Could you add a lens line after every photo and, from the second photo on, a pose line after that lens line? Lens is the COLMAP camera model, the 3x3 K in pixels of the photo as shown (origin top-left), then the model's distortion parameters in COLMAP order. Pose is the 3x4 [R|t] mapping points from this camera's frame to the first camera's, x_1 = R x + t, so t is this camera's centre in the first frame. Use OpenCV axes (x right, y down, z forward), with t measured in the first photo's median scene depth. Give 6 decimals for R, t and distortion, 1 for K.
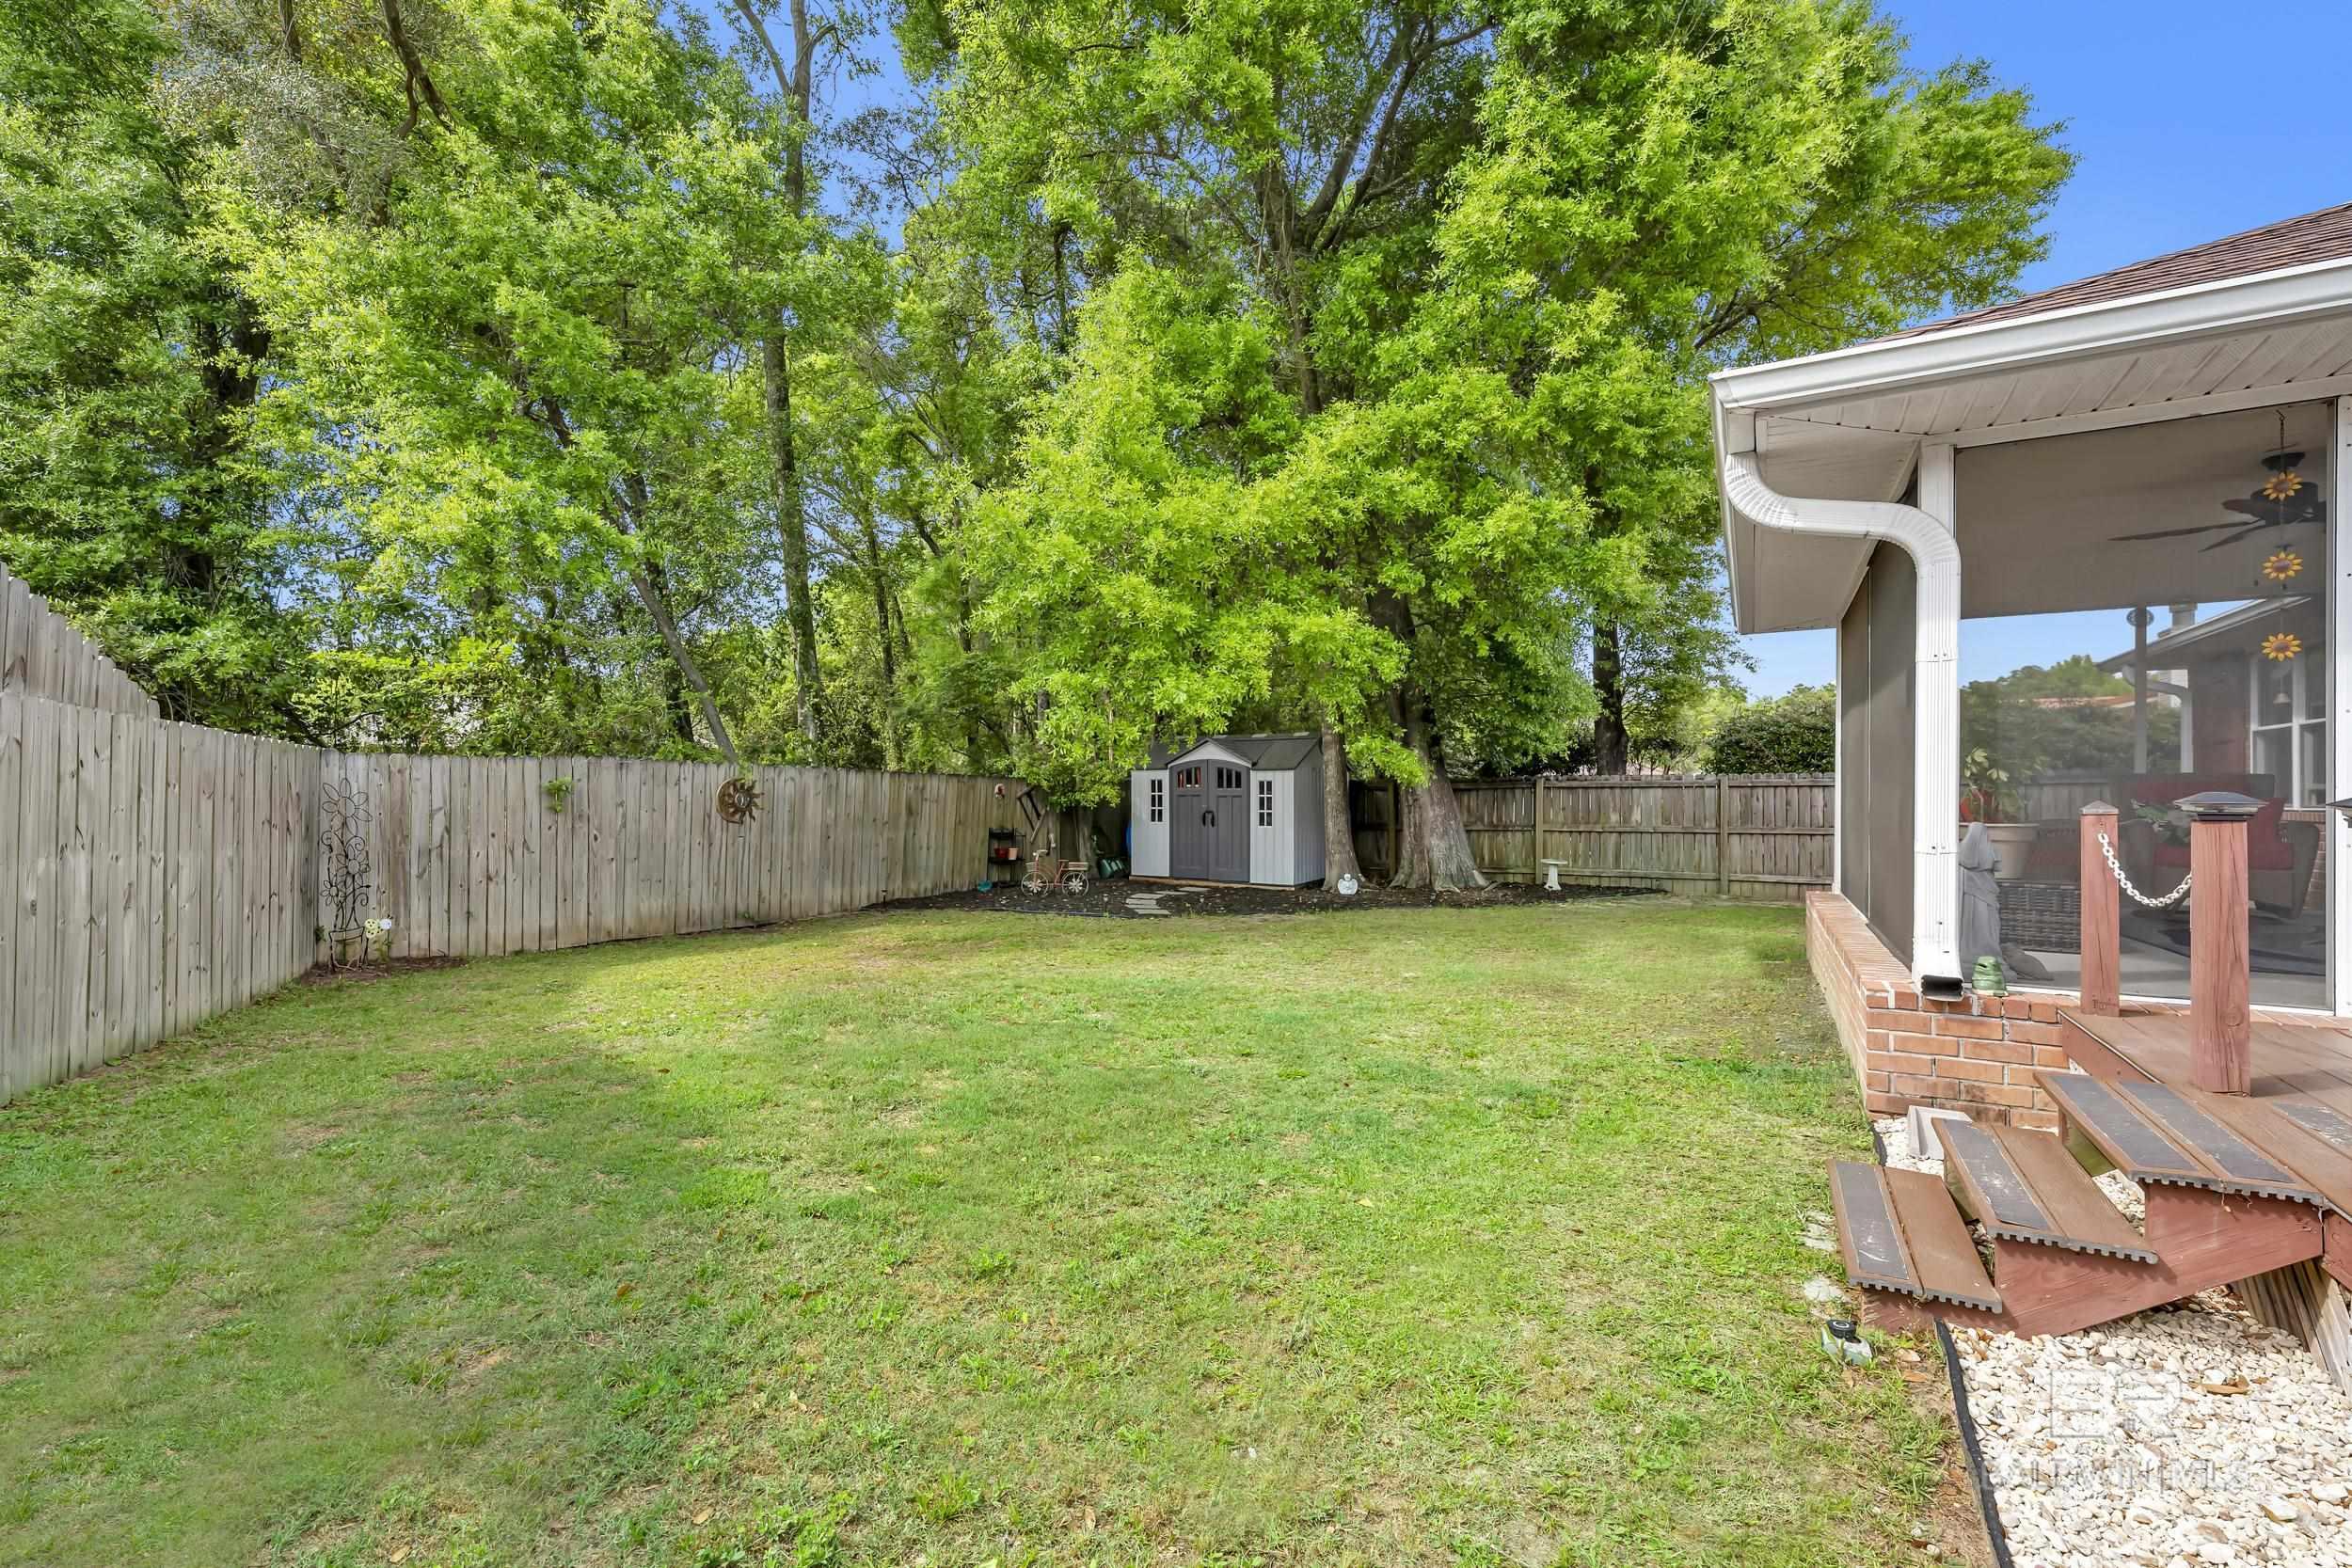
lens RADIAL K [[1034.1, 0, 1176.4], [0, 1034.1, 793.0], [0, 0, 1]] dist [0.009578, 0.000390]
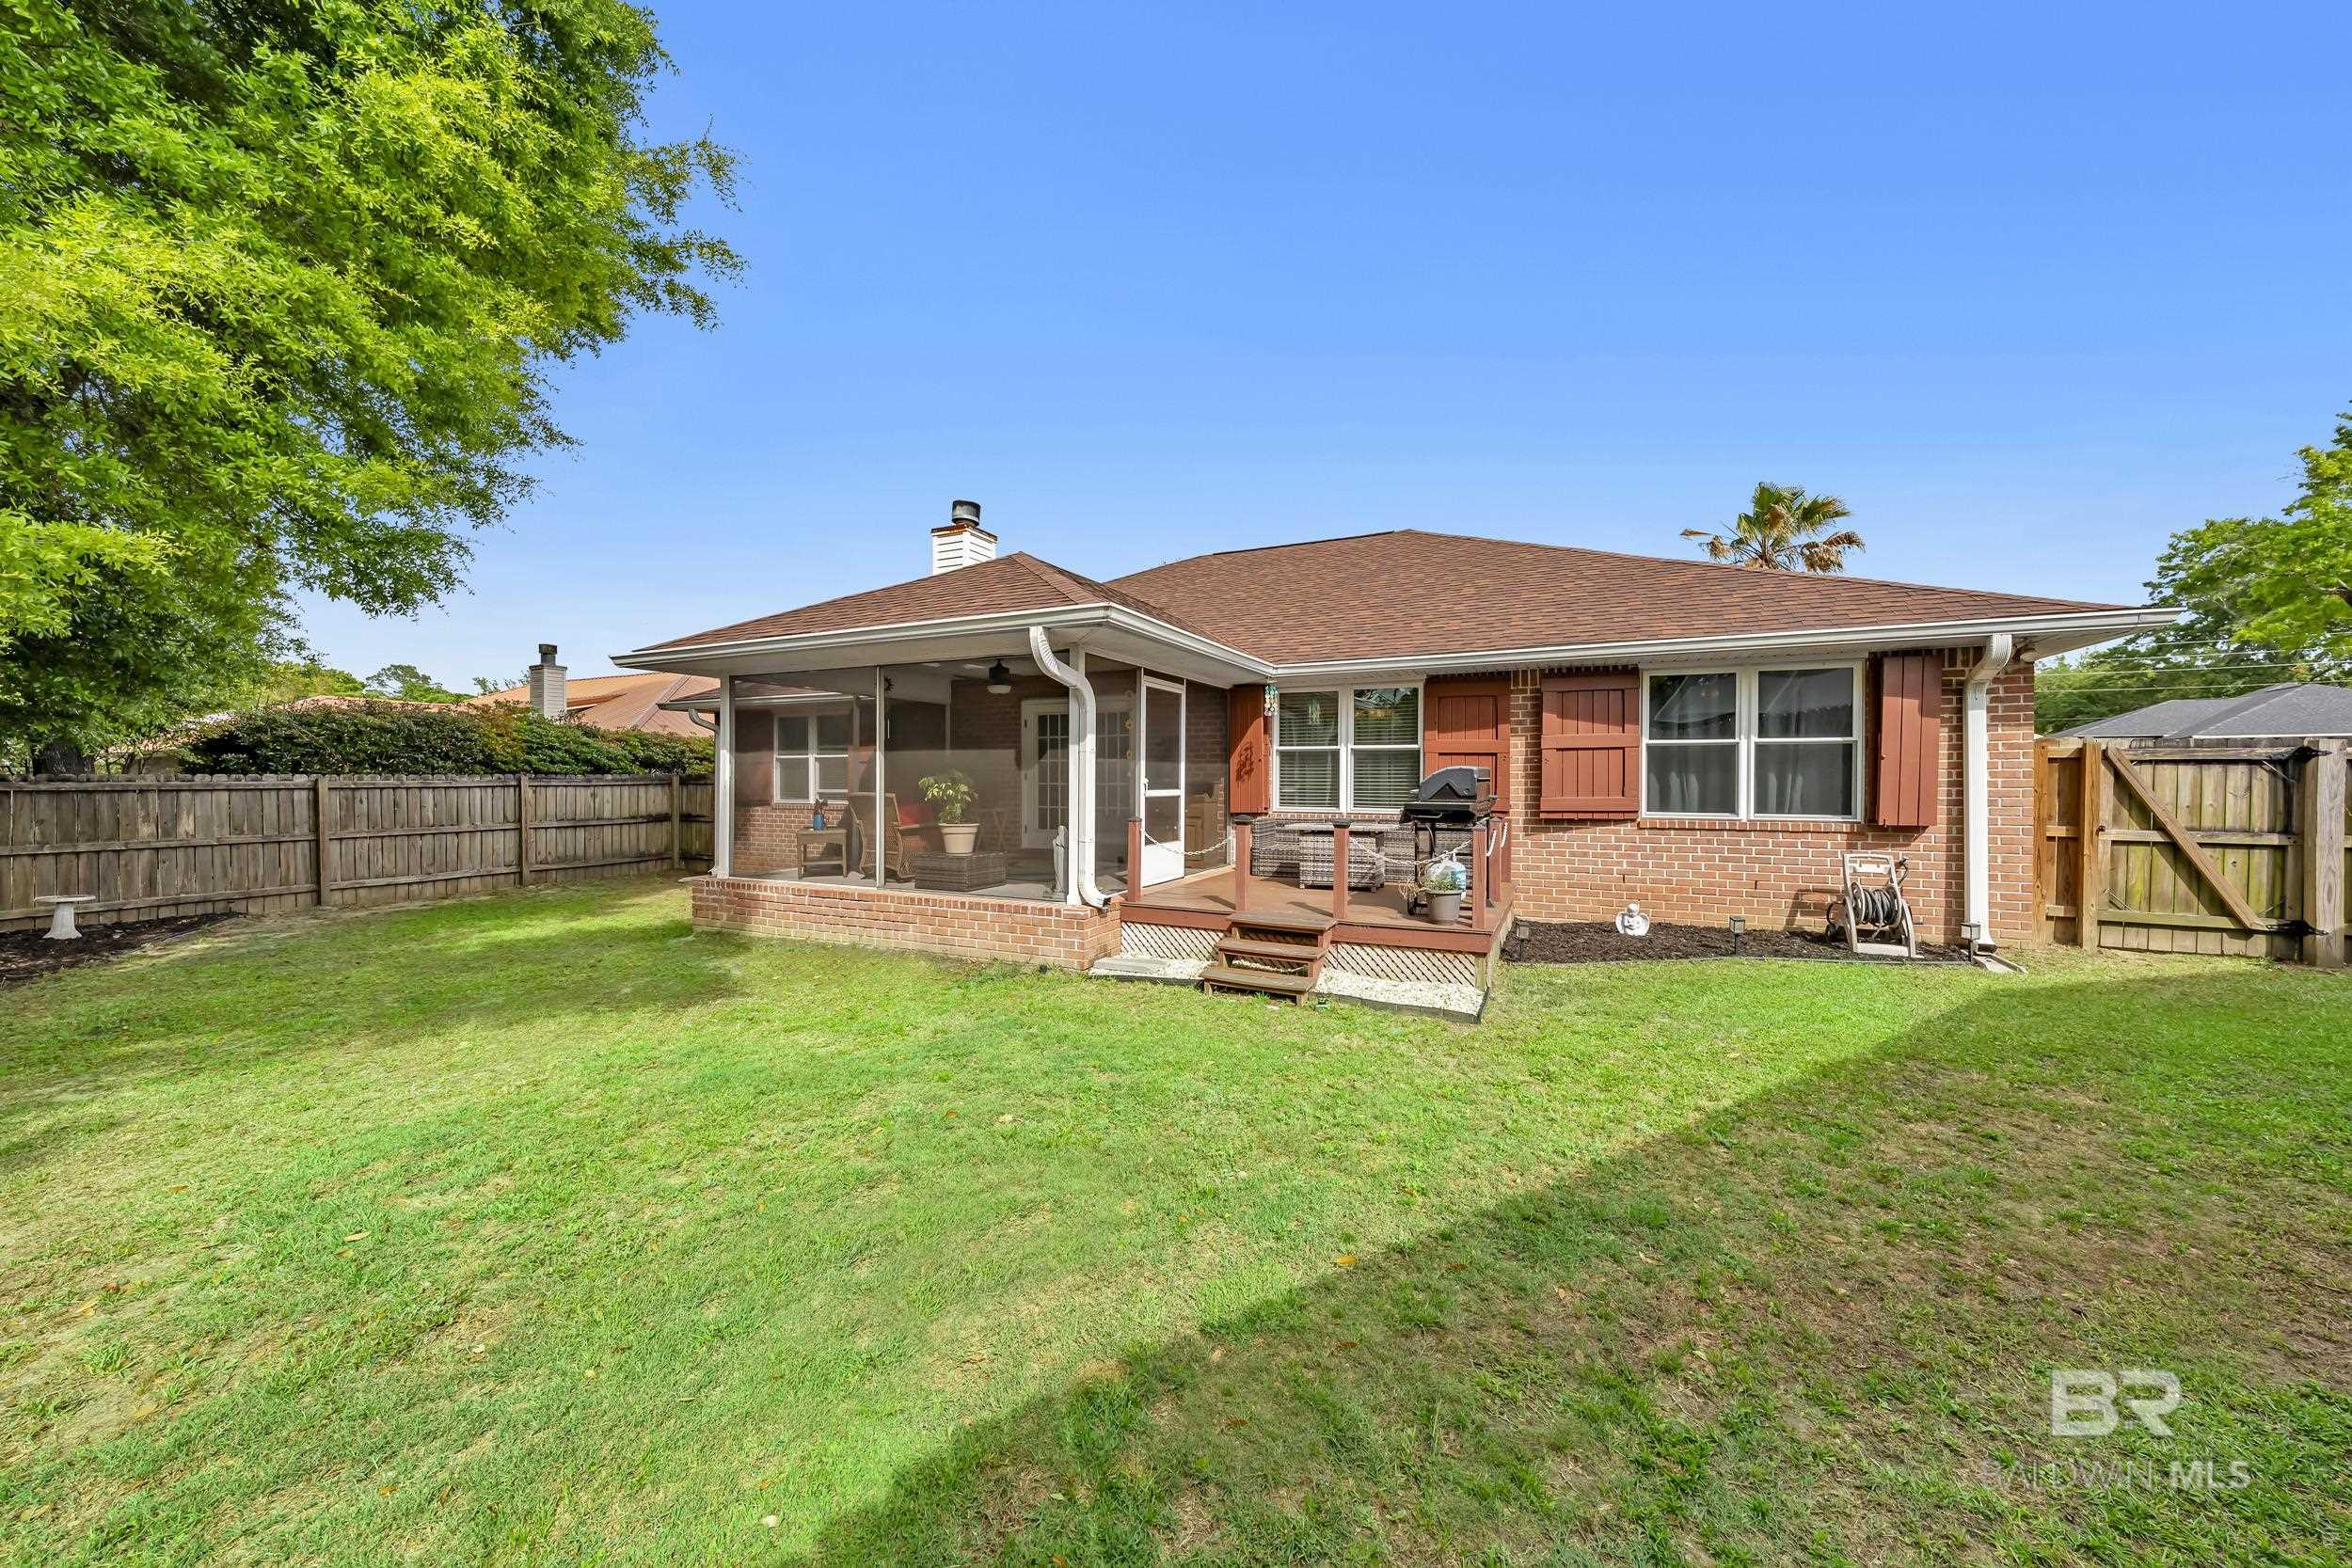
lens RADIAL K [[916.1, 0, 1170.7], [0, 916.1, 785.6], [0, 0, 1]] dist [-0.003723, 0.000848]
pose [[-0.108300, -0.015178, 0.994002, -0.350656], [-0.001843, 0.999885, 0.015067, -0.021969], [-0.994116, -0.000200, -0.108316, 0.339435]]
